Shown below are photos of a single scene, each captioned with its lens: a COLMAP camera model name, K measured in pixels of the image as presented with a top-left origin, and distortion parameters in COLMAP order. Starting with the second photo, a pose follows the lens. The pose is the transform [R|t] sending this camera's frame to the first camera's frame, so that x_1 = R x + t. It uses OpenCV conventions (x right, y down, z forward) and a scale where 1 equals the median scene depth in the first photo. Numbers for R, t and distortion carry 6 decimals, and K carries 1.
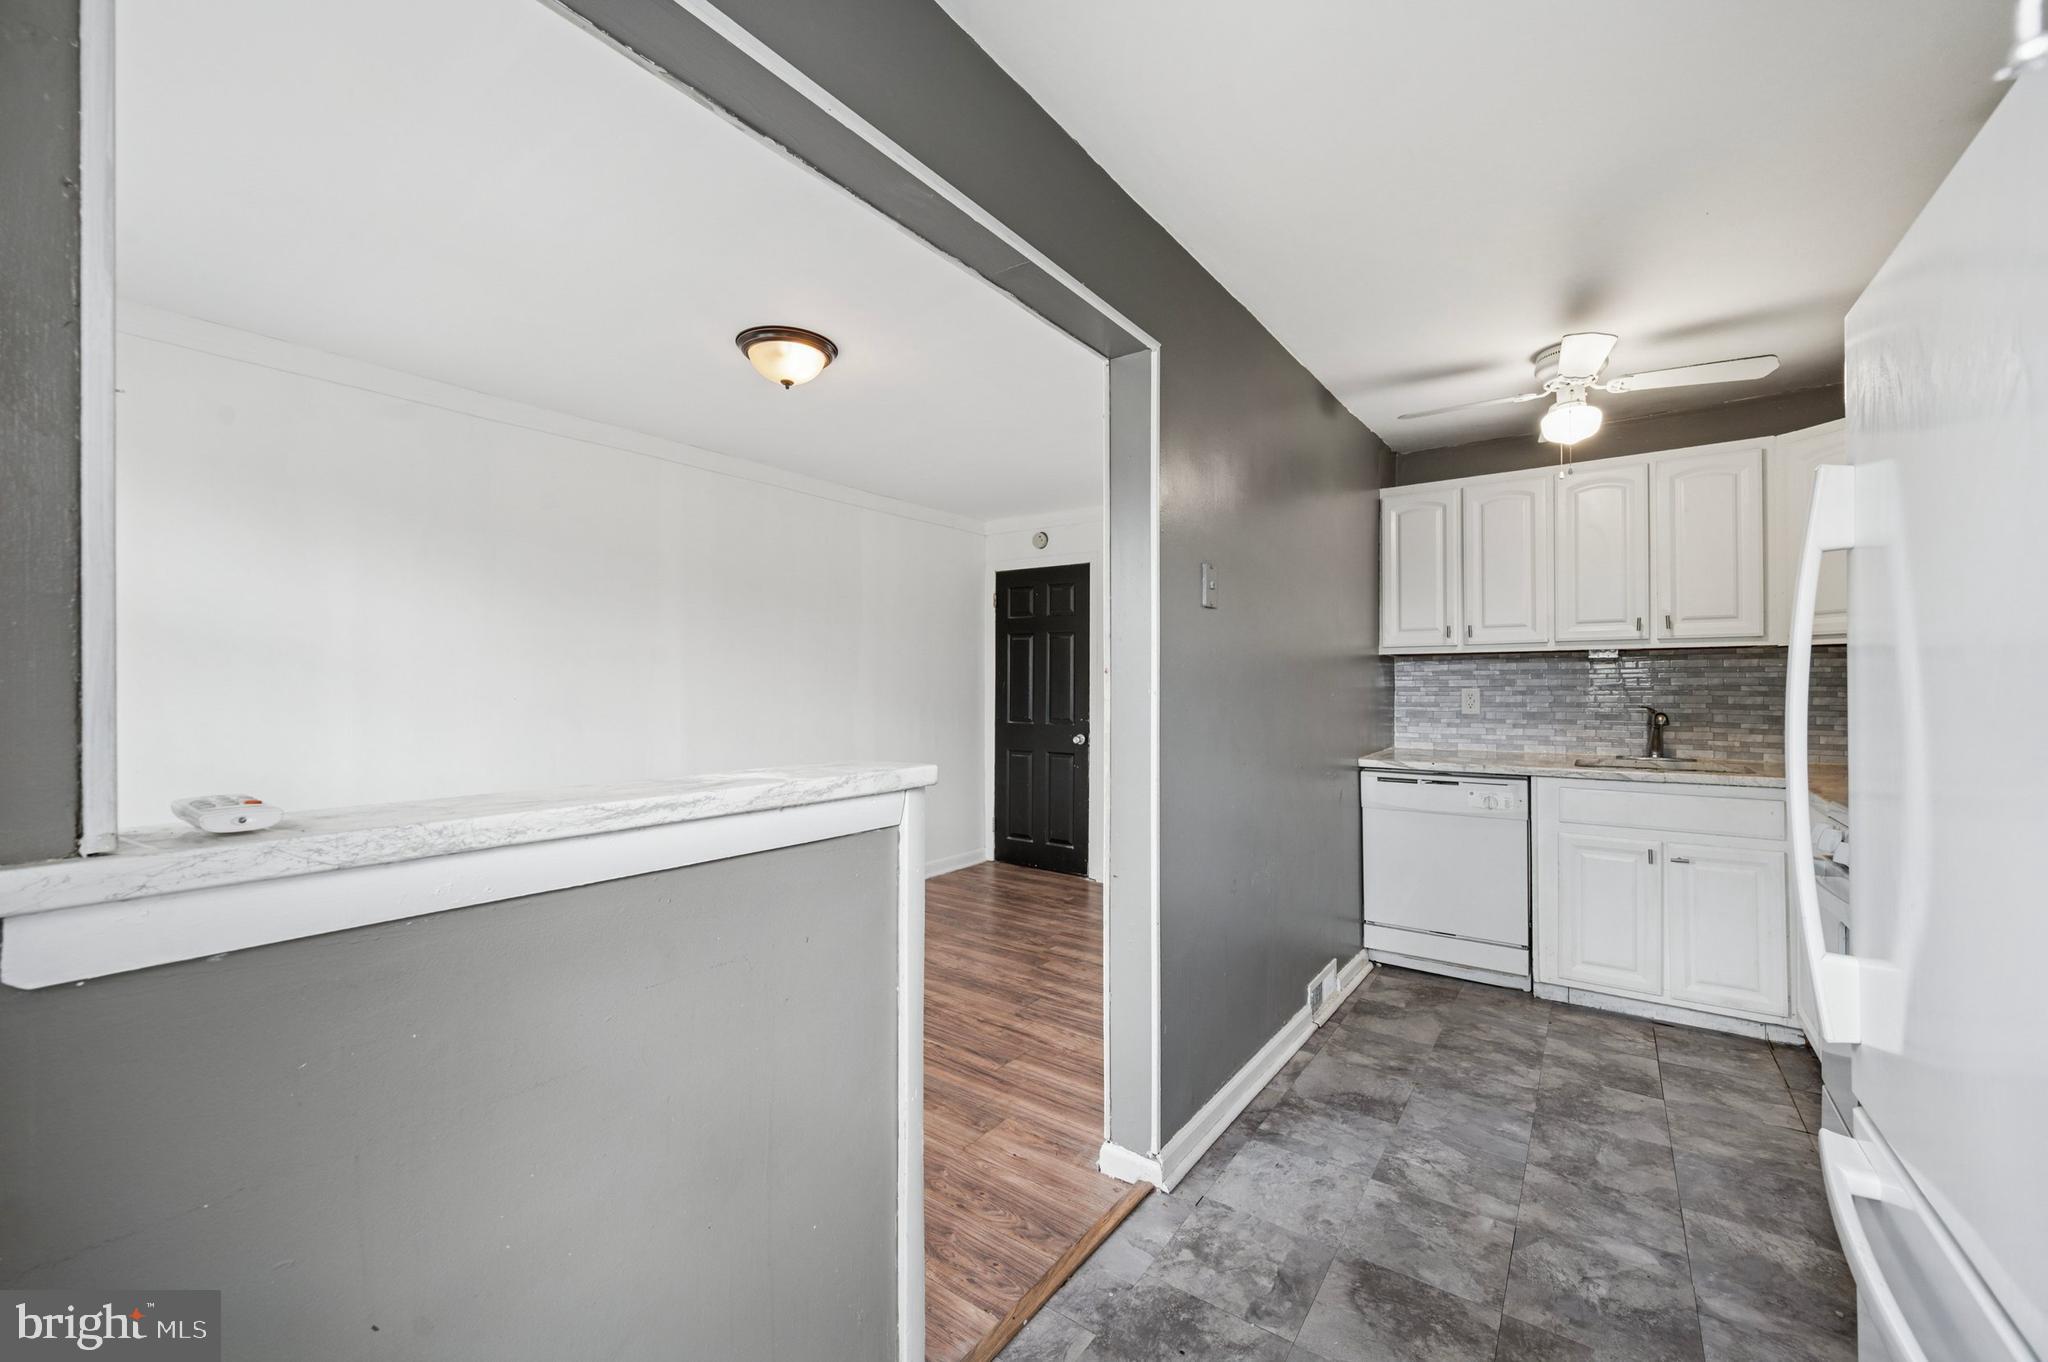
lens RADIAL K [[817.0, 0, 1041.8], [0, 817.0, 683.0], [0, 0, 1]] dist [-0.002570, -0.000353]
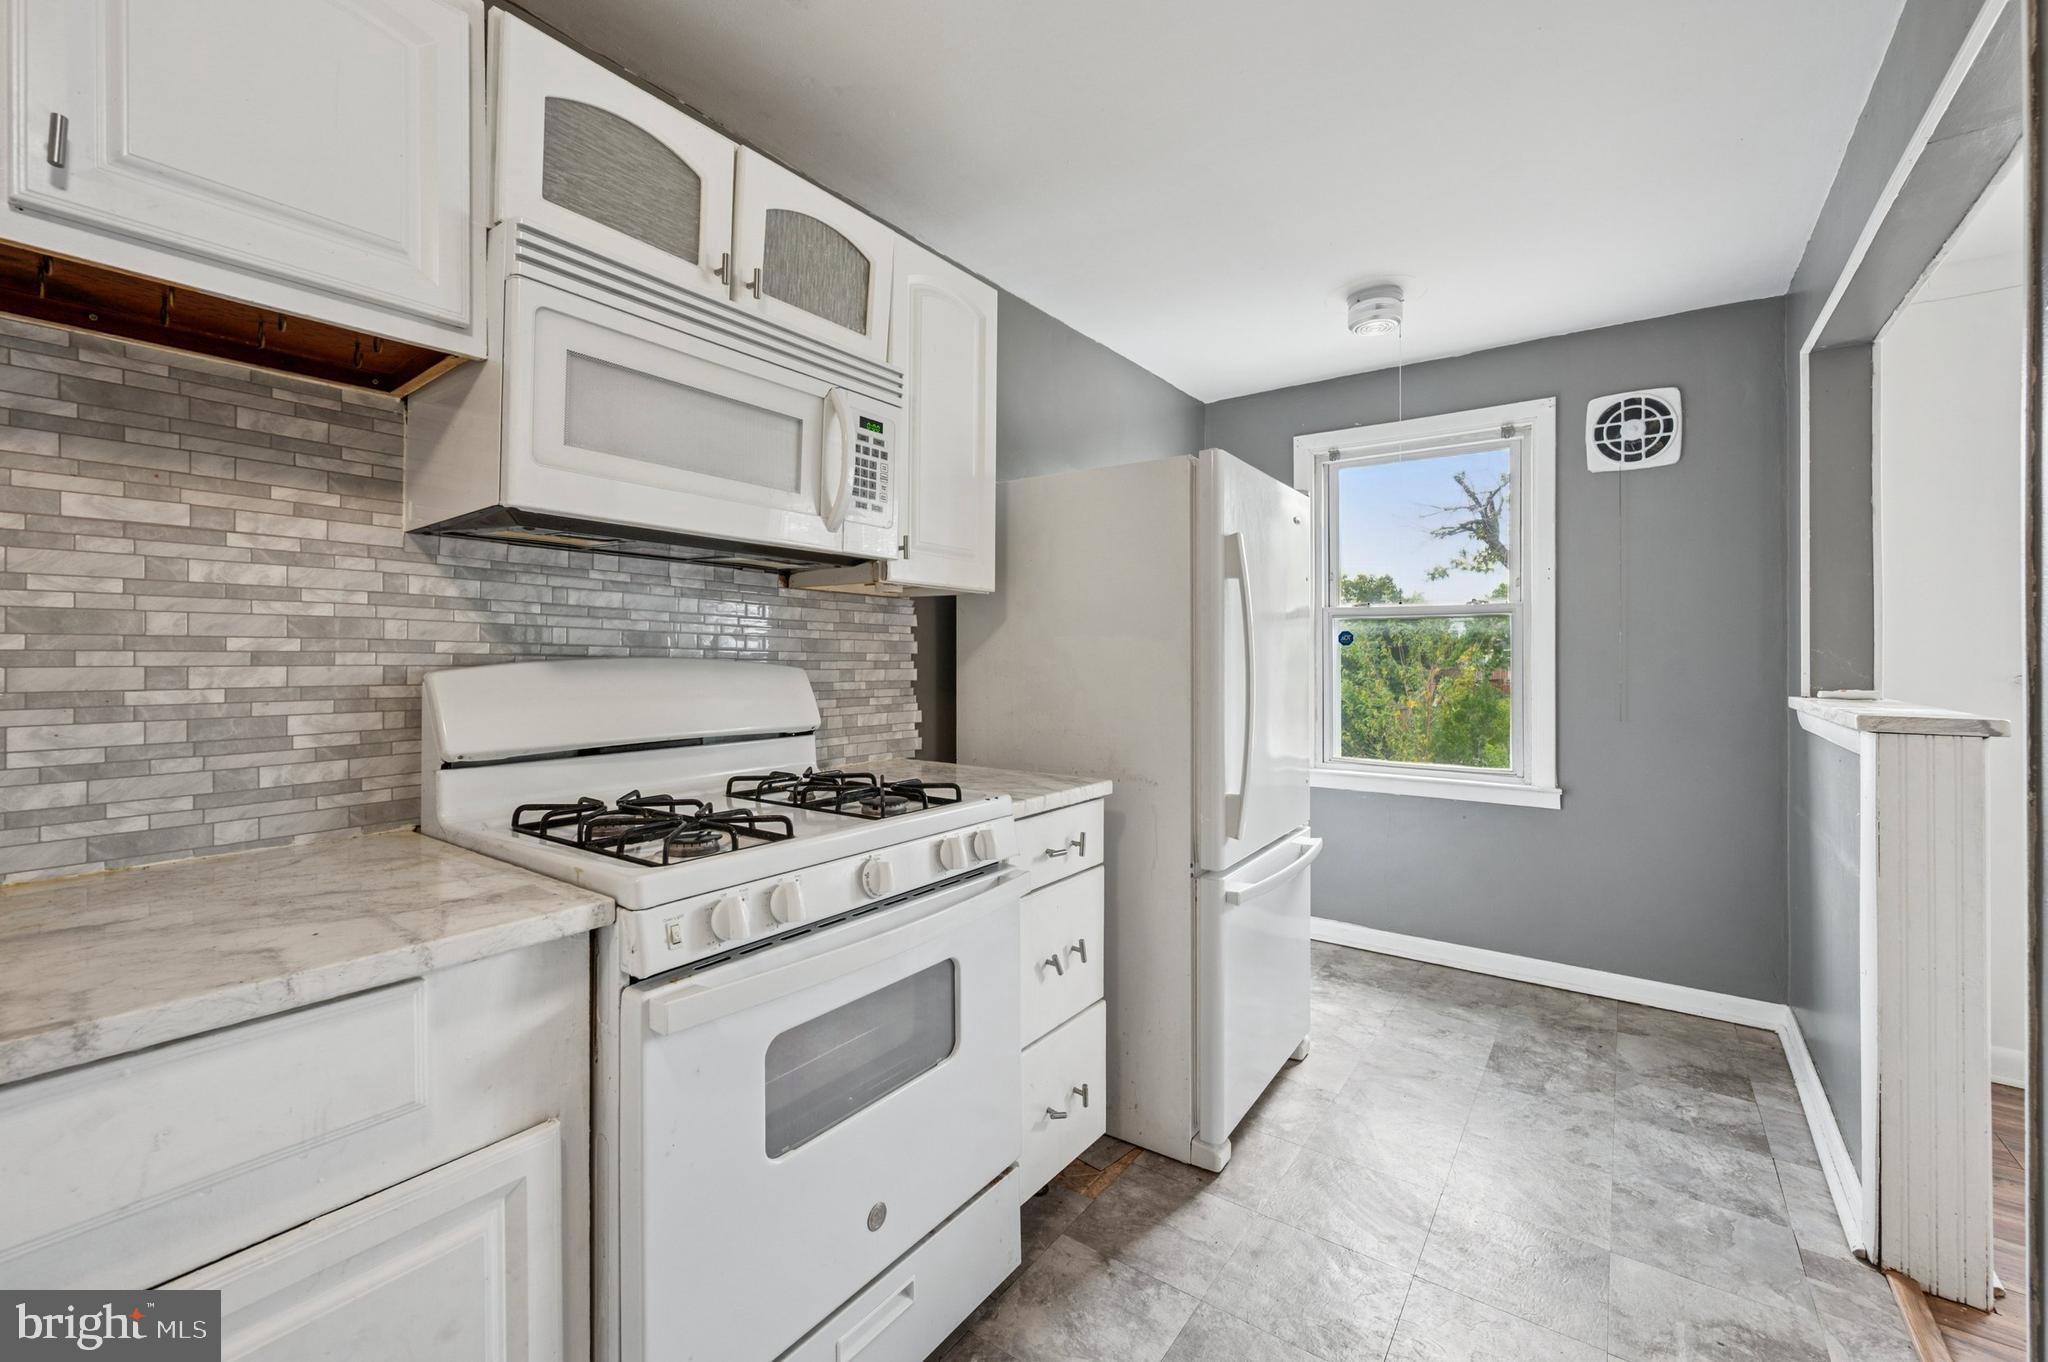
lens RADIAL K [[817.0, 0, 1033.4], [0, 817.0, 654.6], [0, 0, 1]] dist [-0.002570, -0.000353]
pose [[-0.999835, 0.001298, 0.018134, 0.519881], [0.001193, 0.999982, -0.005836, 0.010192], [-0.018141, -0.005814, -0.999819, 1.069247]]
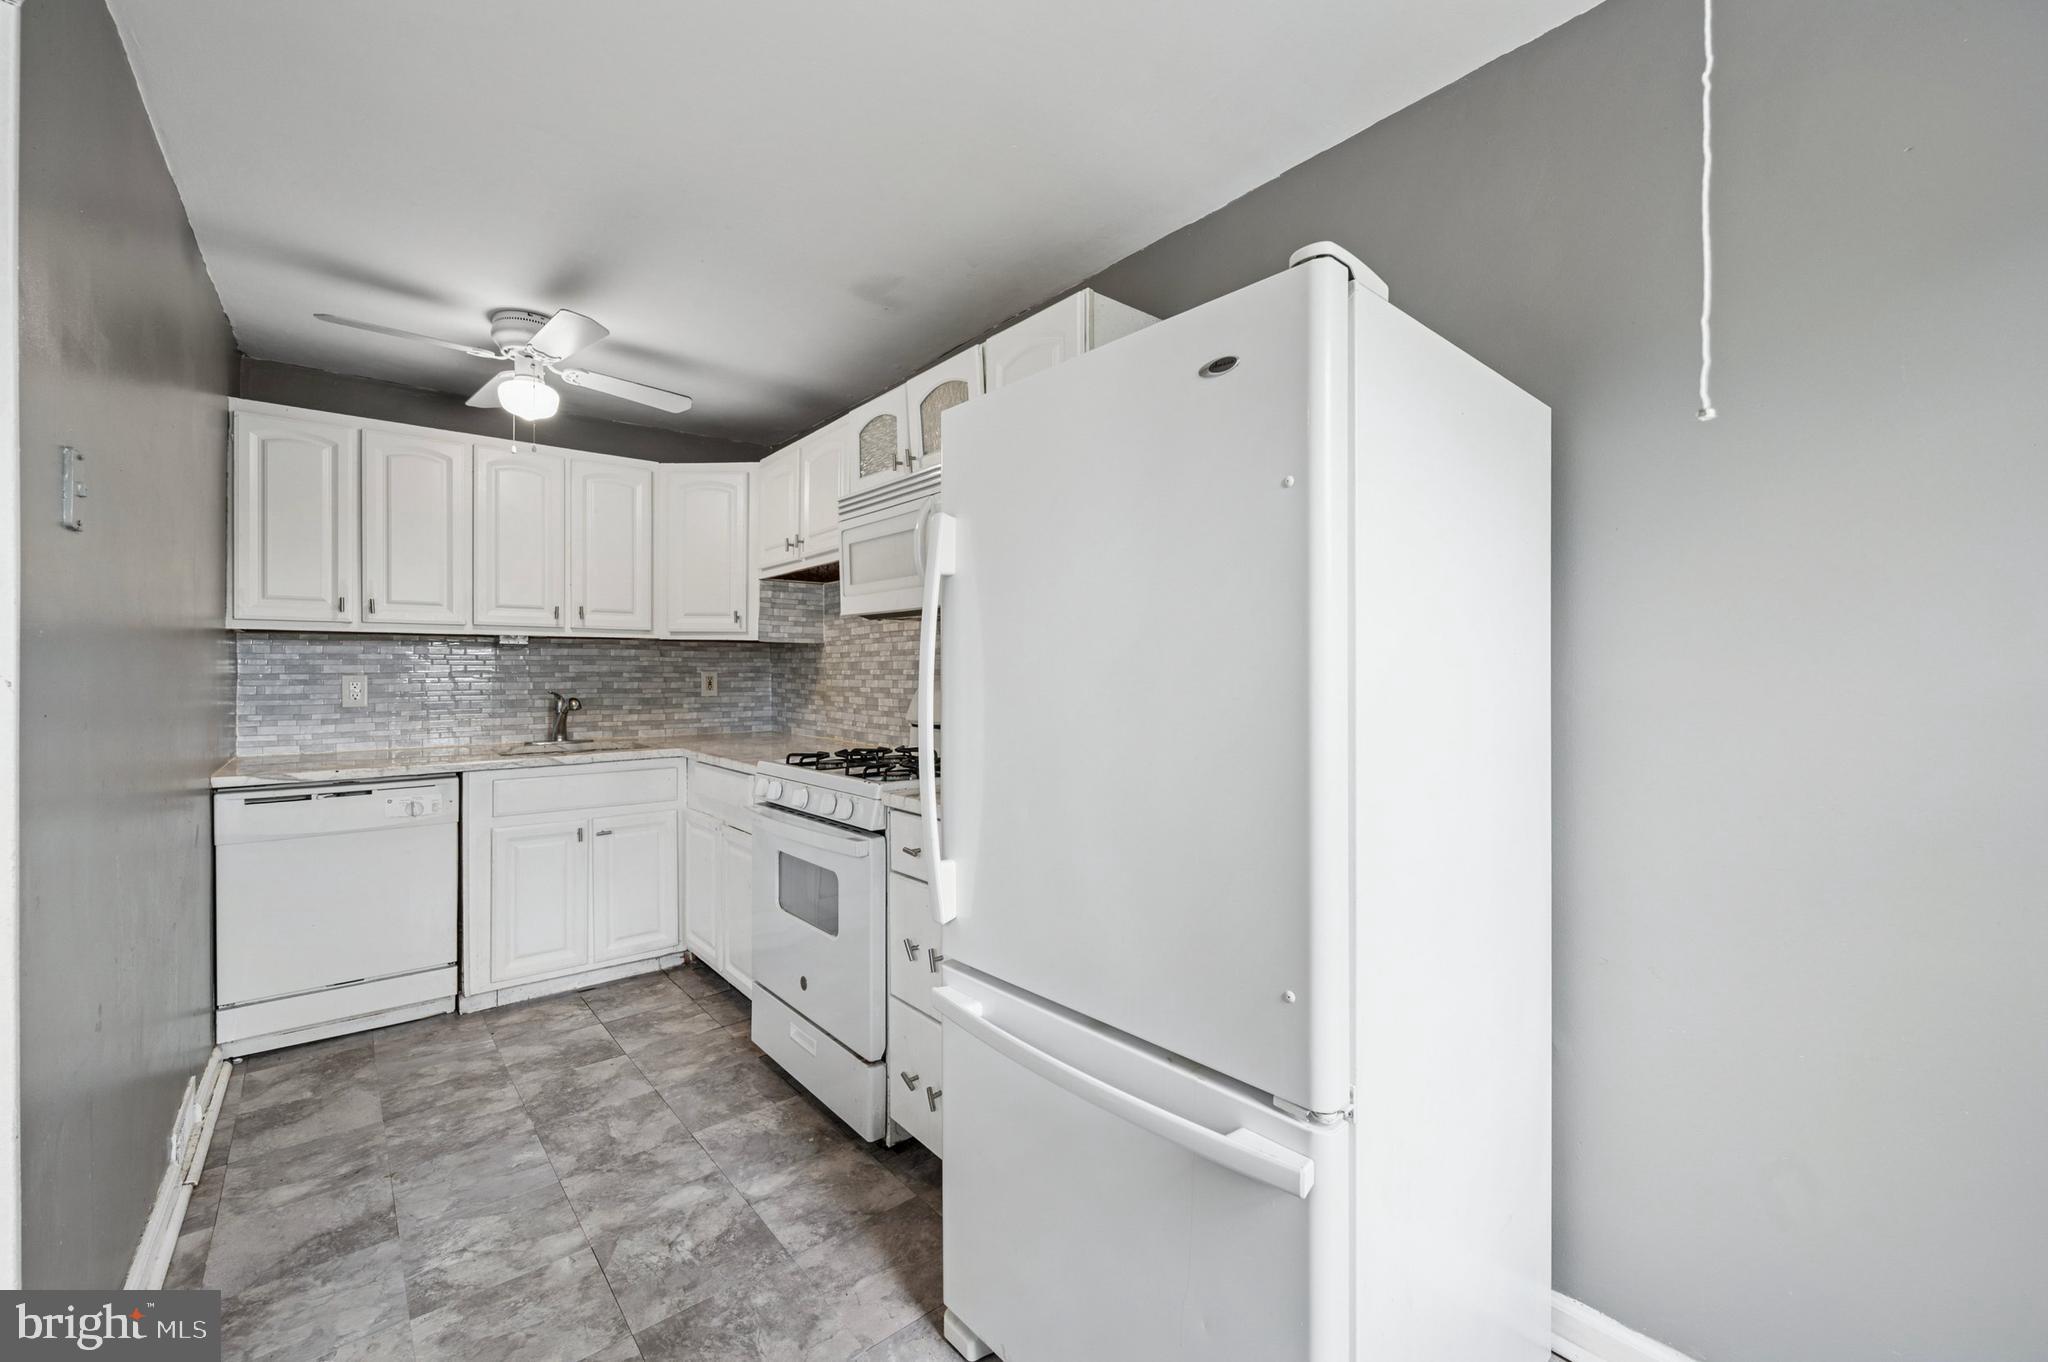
lens RADIAL K [[817.0, 0, 1032.7], [0, 817.0, 676.0], [0, 0, 1]] dist [-0.002570, -0.000353]
pose [[0.247203, -0.001982, 0.968962, -0.134378], [-0.003455, 0.999990, 0.002927, 0.003234], [-0.968958, -0.004071, 0.247193, 0.184398]]
